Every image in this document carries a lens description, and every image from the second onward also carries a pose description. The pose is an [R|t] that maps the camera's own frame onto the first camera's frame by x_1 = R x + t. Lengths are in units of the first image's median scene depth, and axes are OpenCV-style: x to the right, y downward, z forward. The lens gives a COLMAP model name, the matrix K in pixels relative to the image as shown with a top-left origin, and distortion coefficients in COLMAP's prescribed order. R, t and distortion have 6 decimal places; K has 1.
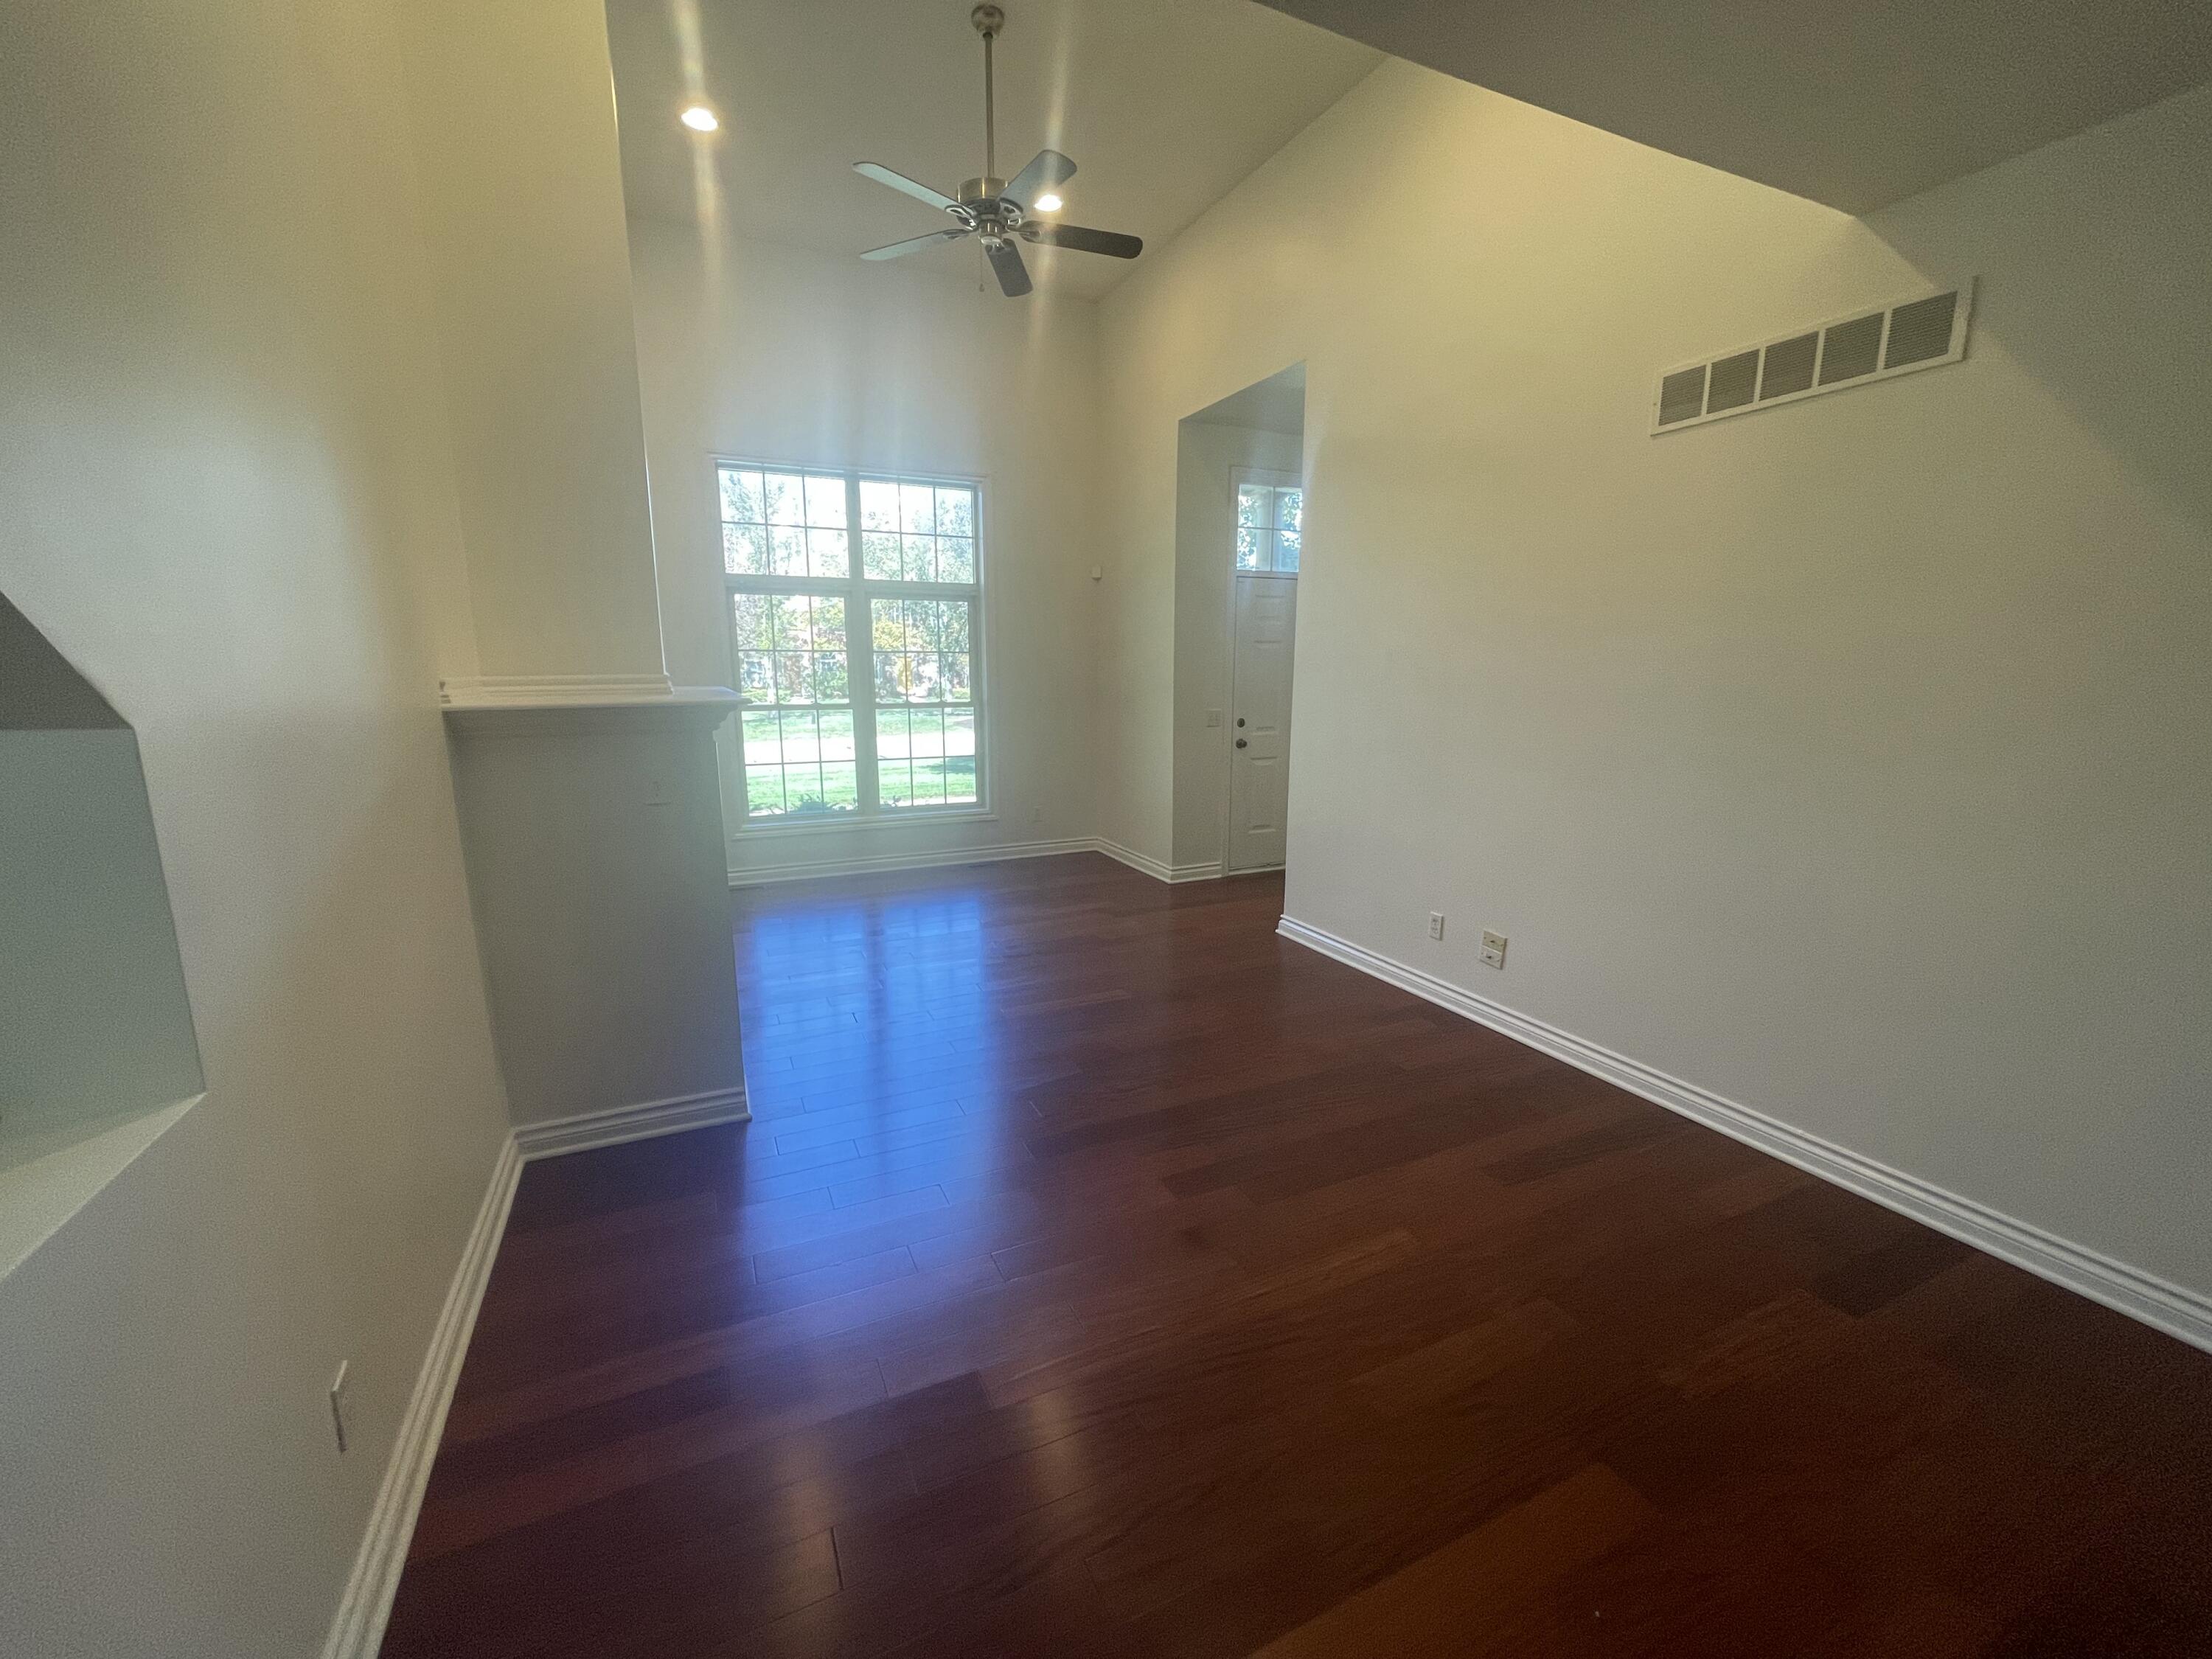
lens RADIAL K [[885.8, 0, 1096.2], [0, 885.8, 835.5], [0, 0, 1]] dist [-0.001222, -0.000948]
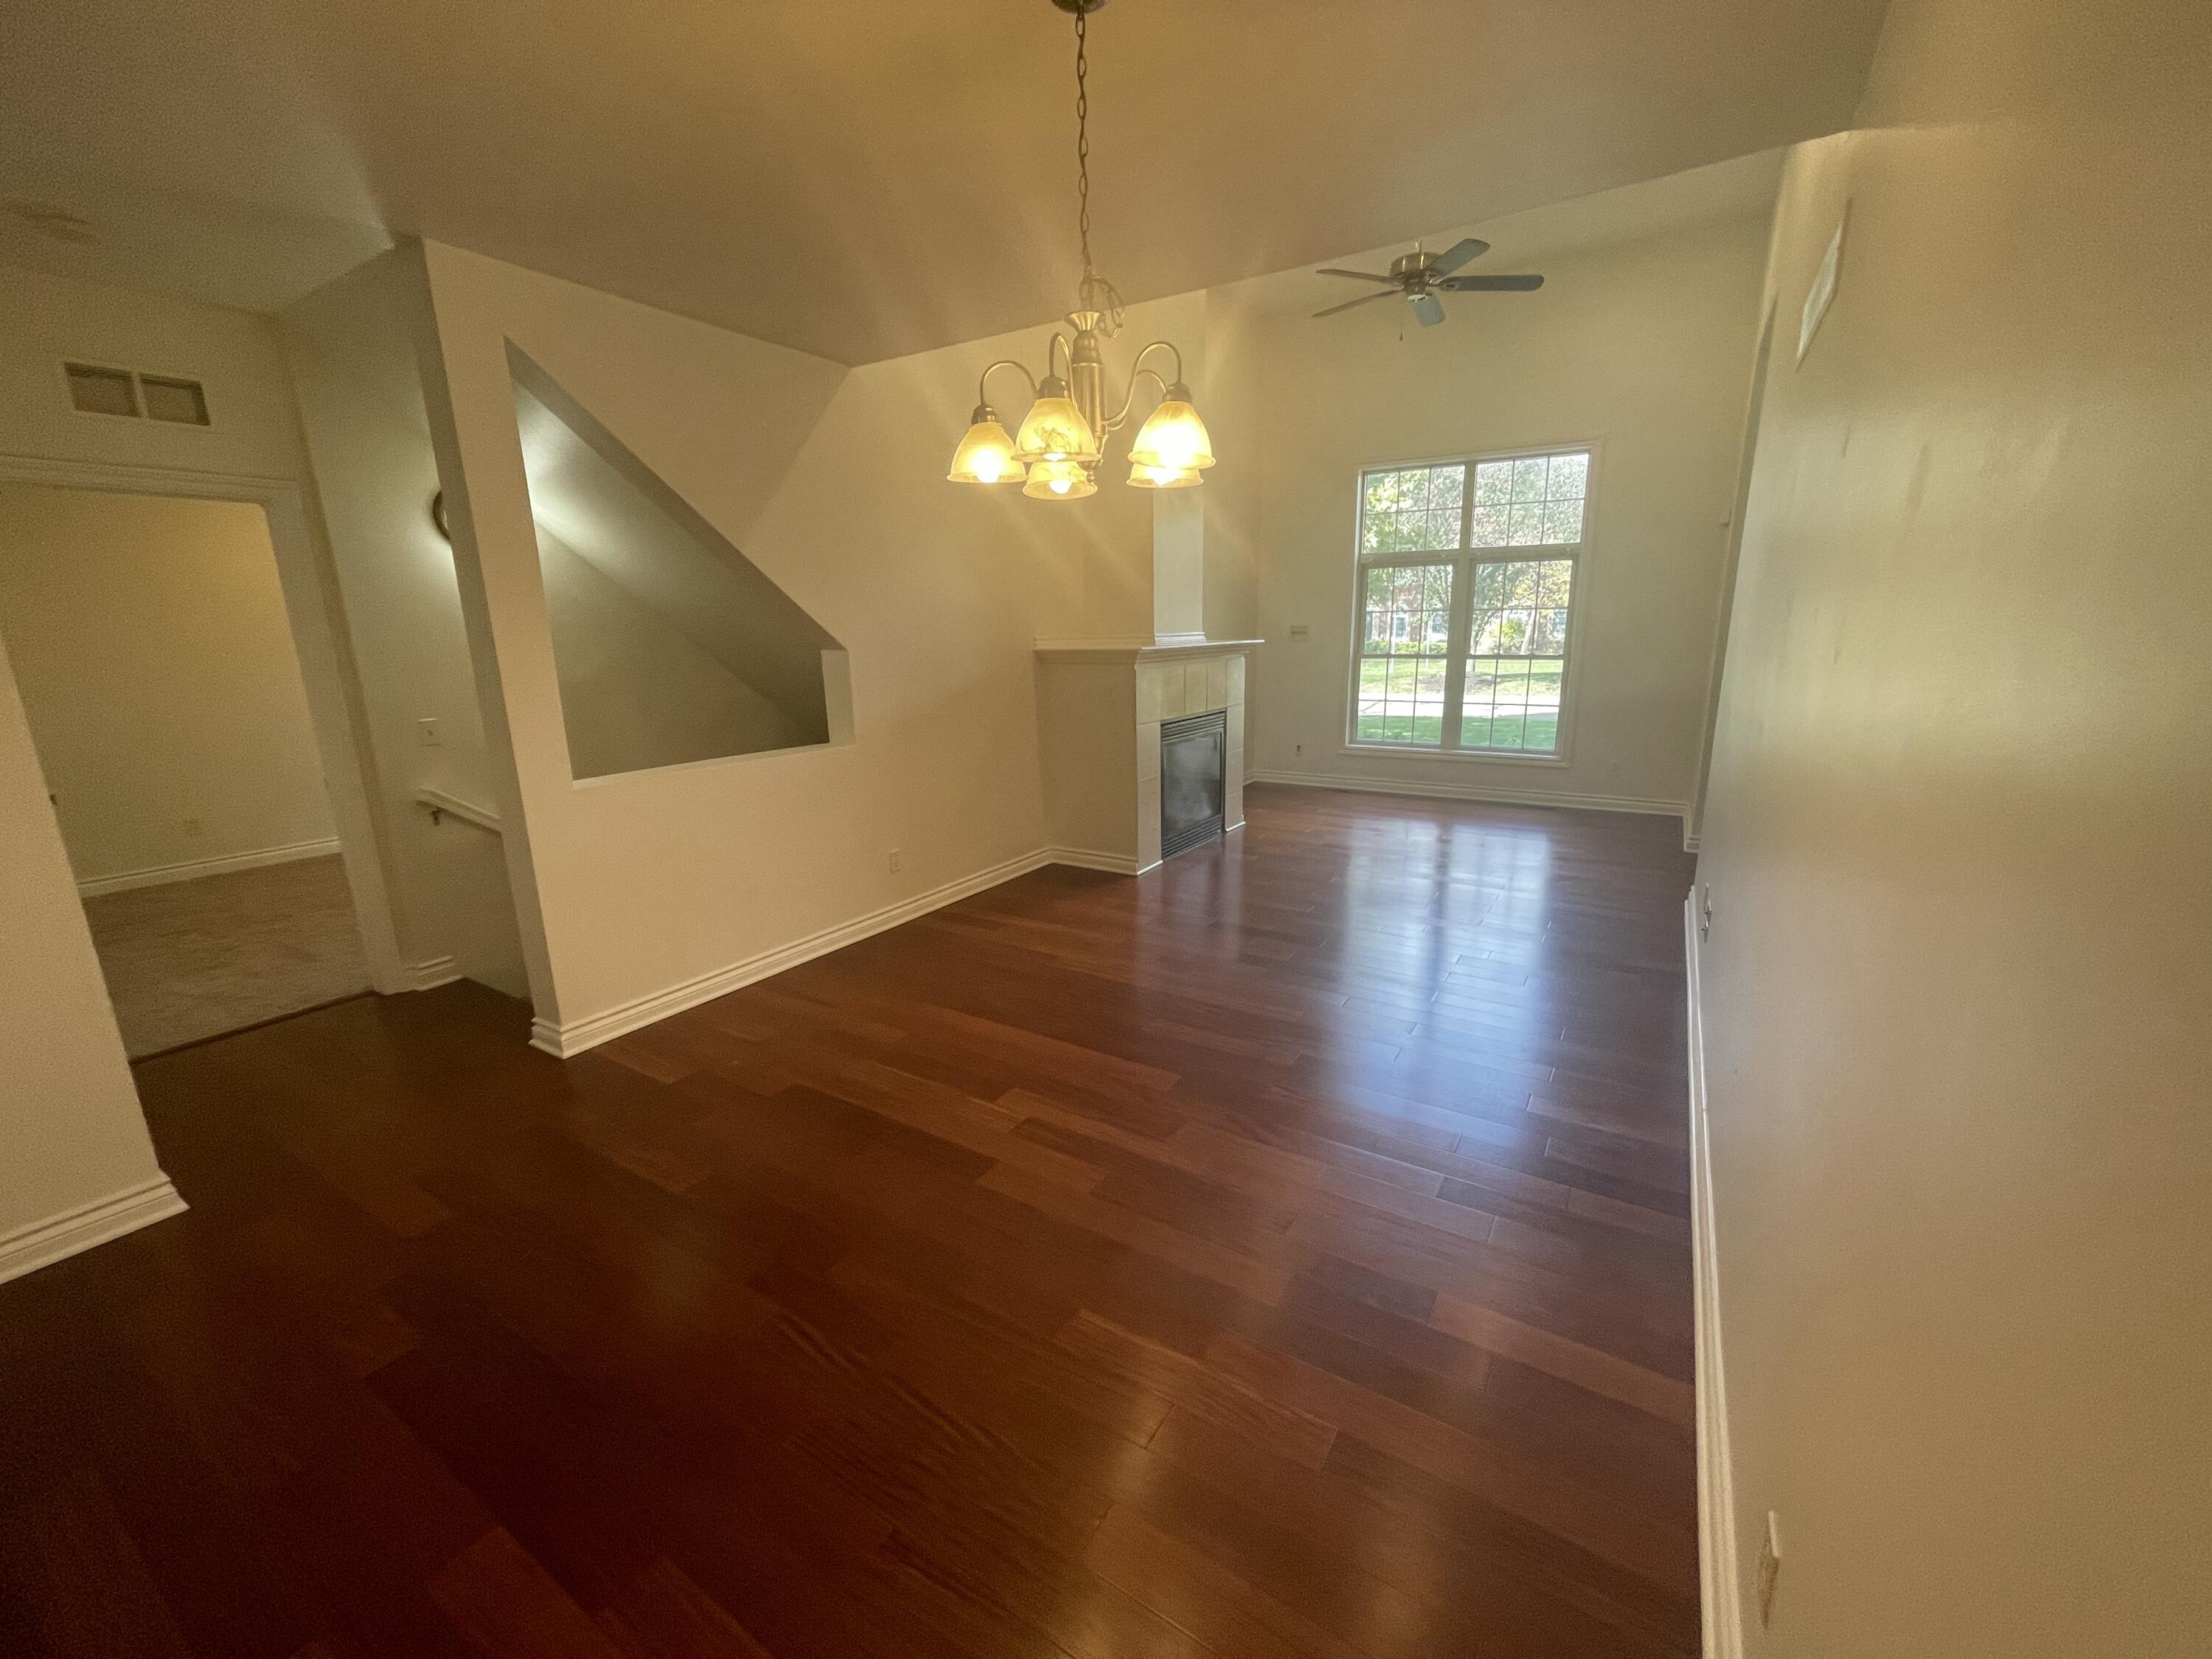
lens RADIAL K [[885.8, 0, 1103.0], [0, 885.8, 835.7], [0, 0, 1]] dist [-0.001222, -0.000948]
pose [[0.544478, 0.185201, -0.818074, 0.513792], [-0.141736, 0.981609, 0.127889, 0.004663], [0.826713, 0.046318, 0.560714, -0.049247]]
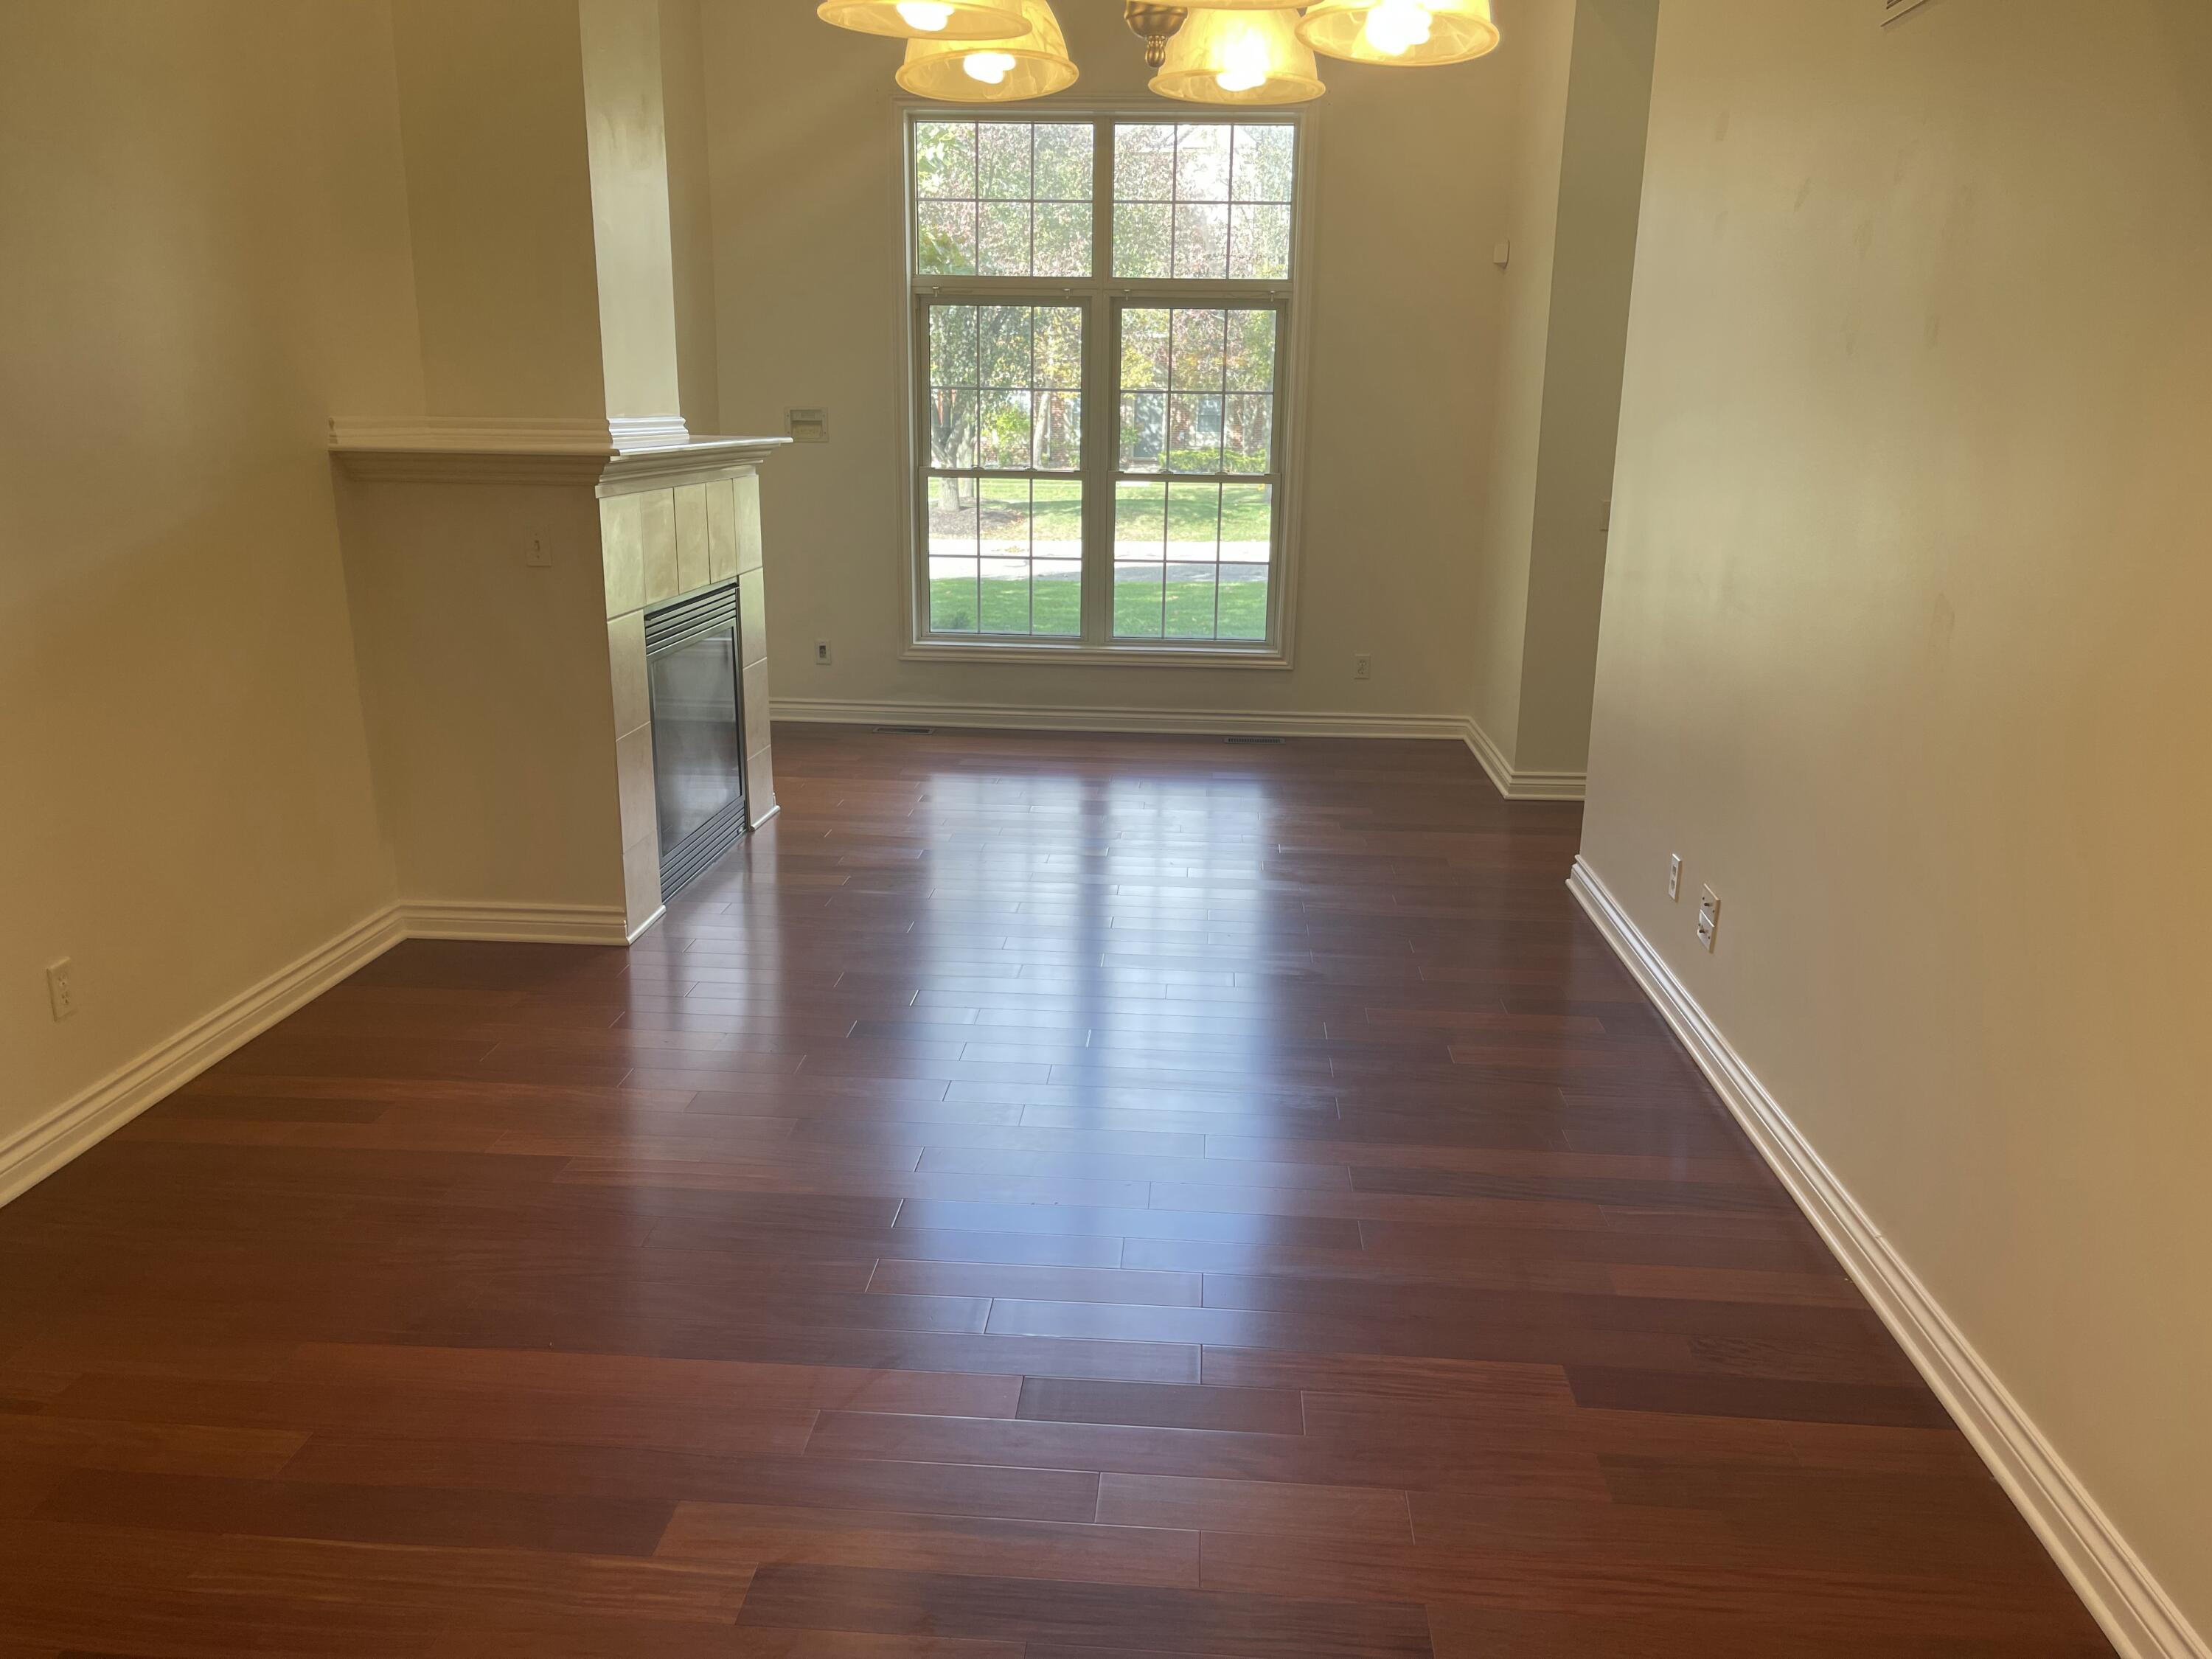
lens RADIAL K [[1678.5, 0, 1118.3], [0, 1678.5, 830.4], [0, 0, 1]] dist [0.039233, -0.033996]
pose [[0.880728, 0.128459, -0.455869, 0.362612], [-0.103970, 0.991476, 0.078519, 0.015211], [0.462070, -0.021757, 0.886577, -0.105683]]
